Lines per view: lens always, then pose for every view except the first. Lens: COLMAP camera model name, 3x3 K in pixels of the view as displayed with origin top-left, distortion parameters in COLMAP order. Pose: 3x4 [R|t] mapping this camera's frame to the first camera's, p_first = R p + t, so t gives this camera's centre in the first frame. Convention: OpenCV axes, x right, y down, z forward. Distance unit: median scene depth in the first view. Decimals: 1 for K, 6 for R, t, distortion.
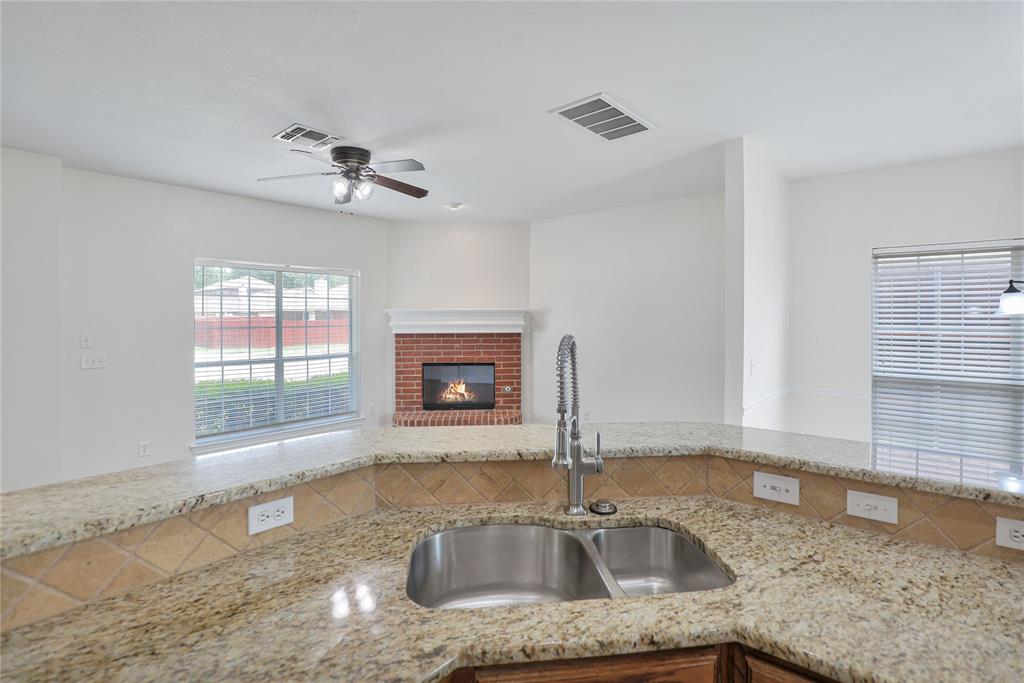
lens RADIAL K [[485.8, 0, 513.7], [0, 485.8, 318.3], [0, 0, 1]] dist [-0.030550, 0.001286]
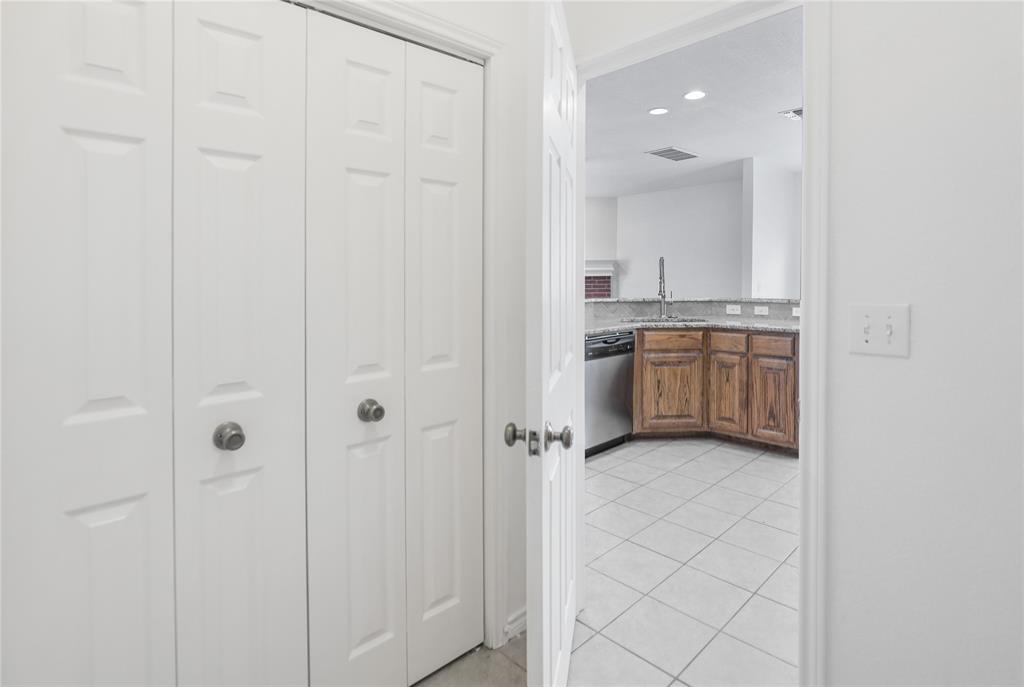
lens RADIAL K [[525.7, 0, 523.4], [0, 525.7, 302.4], [0, 0, 1]] dist [-0.001806, -0.000196]
pose [[0.996345, -0.002244, -0.085388, -0.158392], [0.005914, 0.999068, 0.042750, 0.057859], [0.085212, -0.043098, 0.995430, -0.798802]]
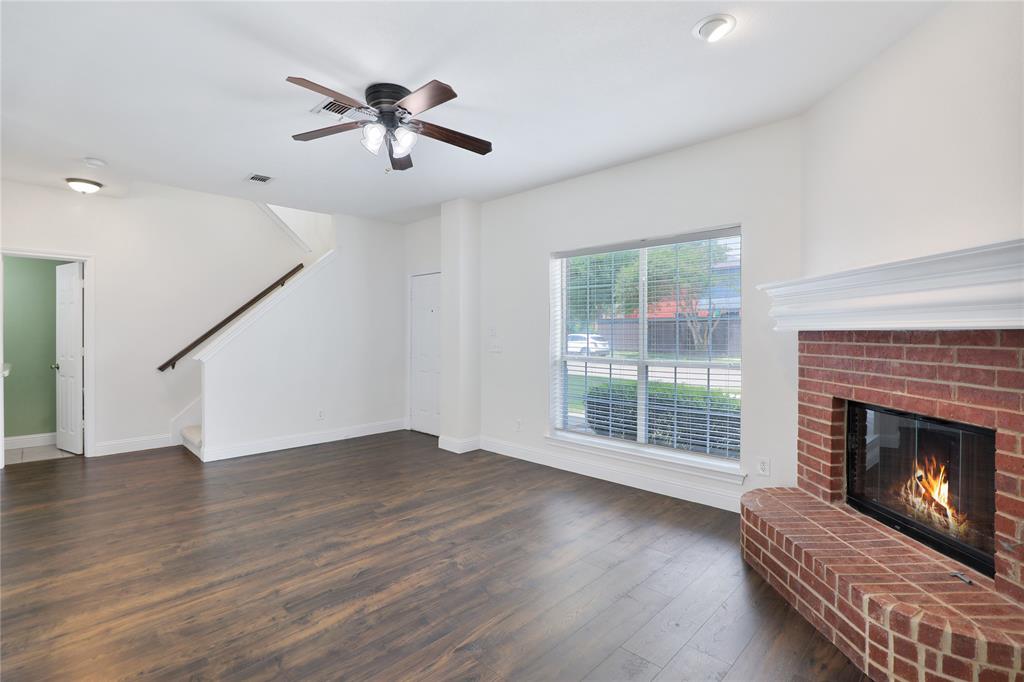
lens RADIAL K [[475.1, 0, 518.0], [0, 475.1, 335.4], [0, 0, 1]] dist [-0.031915, 0.000318]
pose [[-0.048371, 0.008438, -0.998794, 0.378213], [-0.002020, 0.999961, 0.008546, 0.046729], [0.998827, 0.002431, -0.048352, 1.067588]]
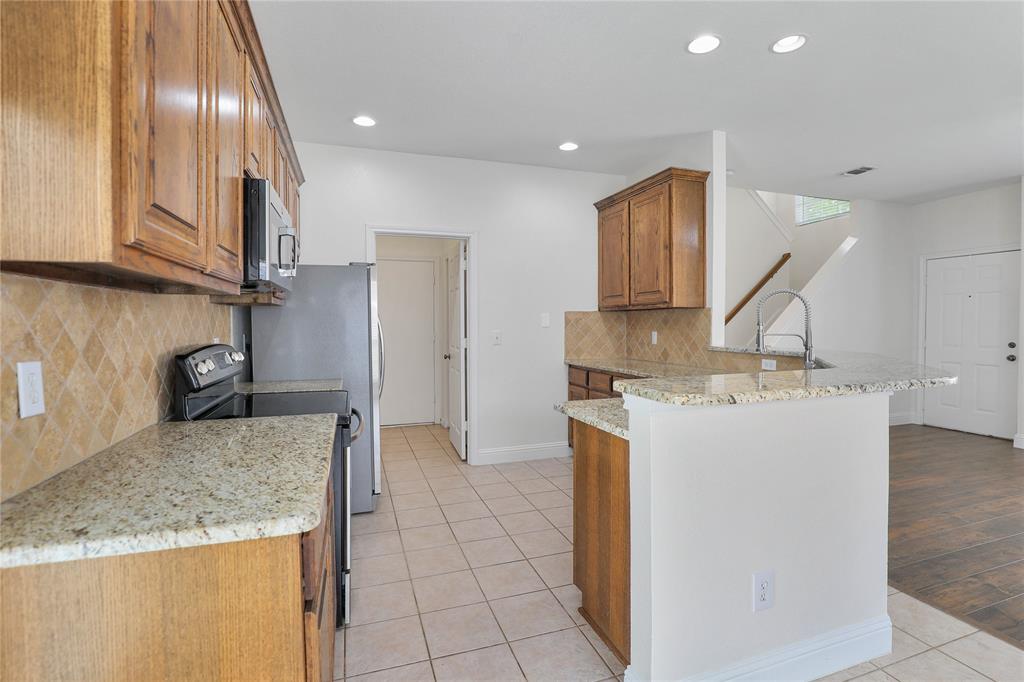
lens RADIAL K [[487.2, 0, 516.8], [0, 487.2, 330.6], [0, 0, 1]] dist [-0.033609, -0.000041]
pose [[-0.509330, 0.018957, -0.860363, 0.710834], [0.002878, 0.999789, 0.020325, 0.049664], [0.860567, 0.007876, -0.509277, 0.329087]]
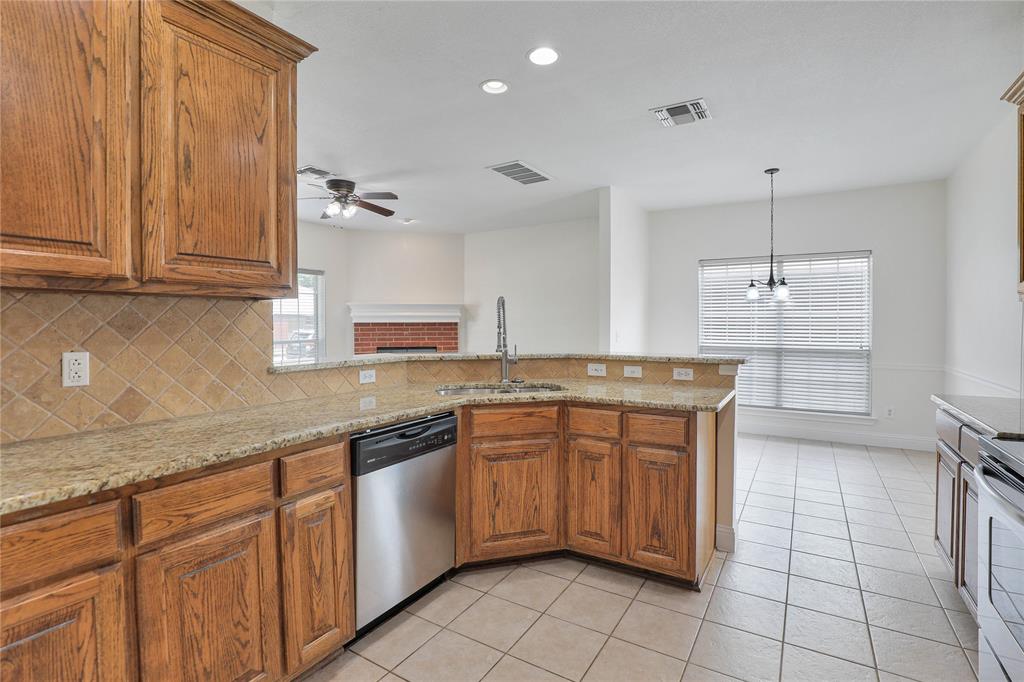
lens RADIAL K [[485.3, 0, 513.9], [0, 485.3, 334.3], [0, 0, 1]] dist [-0.036305, 0.006525]
pose [[0.987509, -0.003715, 0.157521, -0.058043], [0.000607, 0.999804, 0.019775, 0.052575], [-0.157563, -0.019432, 0.987318, -0.382218]]
